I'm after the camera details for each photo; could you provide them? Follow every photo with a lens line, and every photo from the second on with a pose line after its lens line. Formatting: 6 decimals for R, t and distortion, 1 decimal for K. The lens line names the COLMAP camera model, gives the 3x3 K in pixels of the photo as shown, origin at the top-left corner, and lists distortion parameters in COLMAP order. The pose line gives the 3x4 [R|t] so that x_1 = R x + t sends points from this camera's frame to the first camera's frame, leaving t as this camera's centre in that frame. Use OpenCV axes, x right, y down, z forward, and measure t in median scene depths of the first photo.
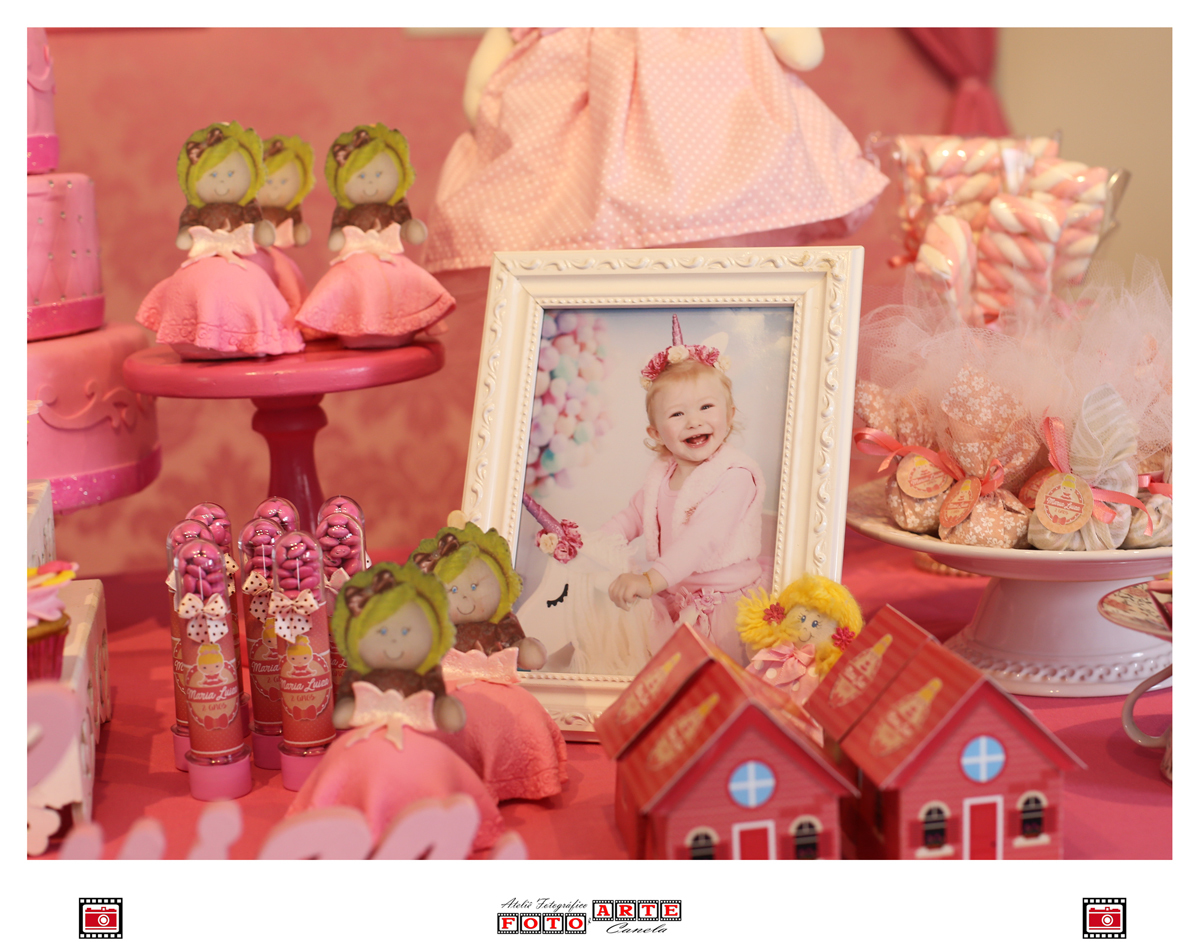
lens RADIAL K [[2521.3, 0, 600.0], [0, 2521.3, 471.0], [0, 0, 1]] dist [-0.200532, -0.066631]
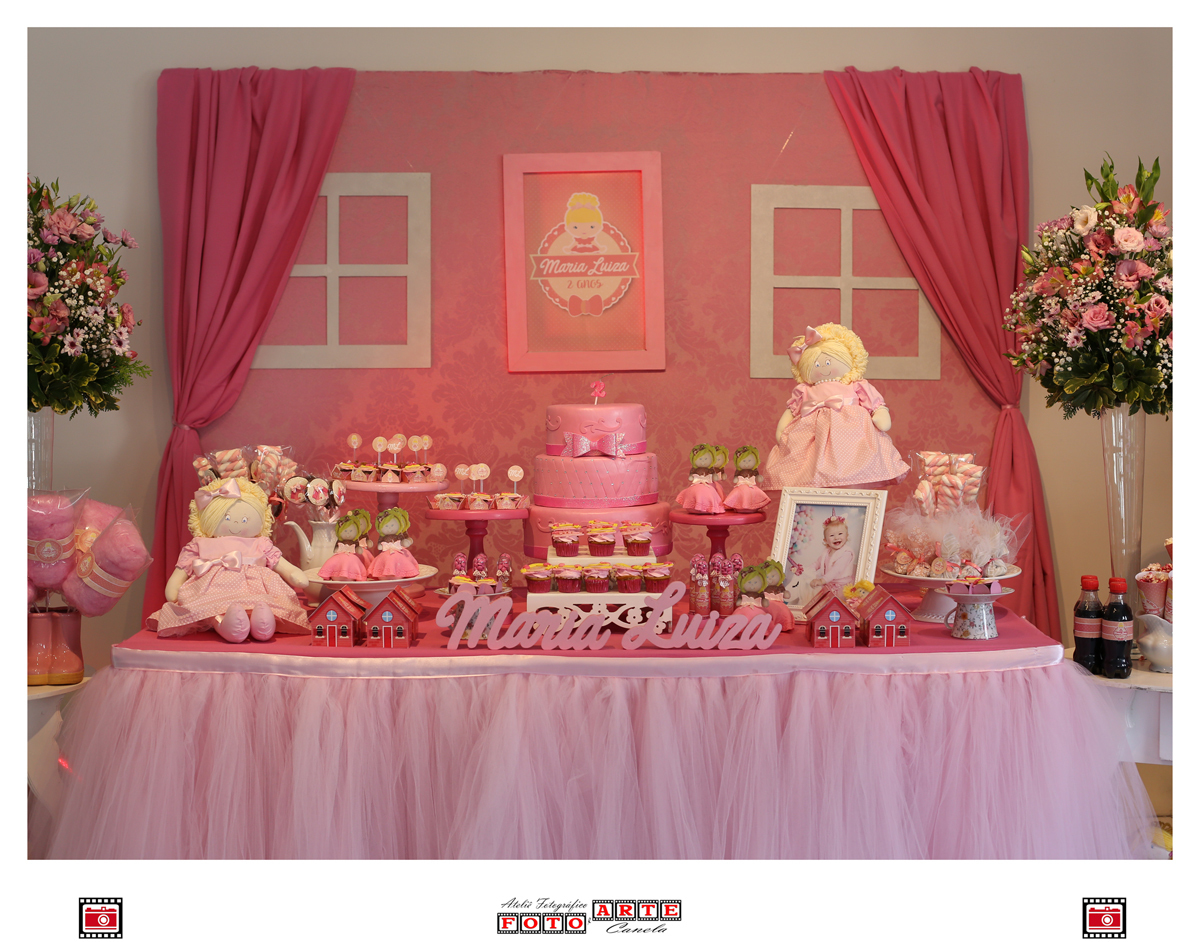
lens RADIAL K [[2521.3, 0, 600.0], [0, 2521.3, 471.0], [0, 0, 1]] dist [-0.200532, -0.066631]
pose [[0.991870, 0.048076, -0.117824, 0.116604], [-0.056149, 0.996227, -0.066179, 0.136047], [0.114197, 0.072257, 0.990827, -2.487244]]
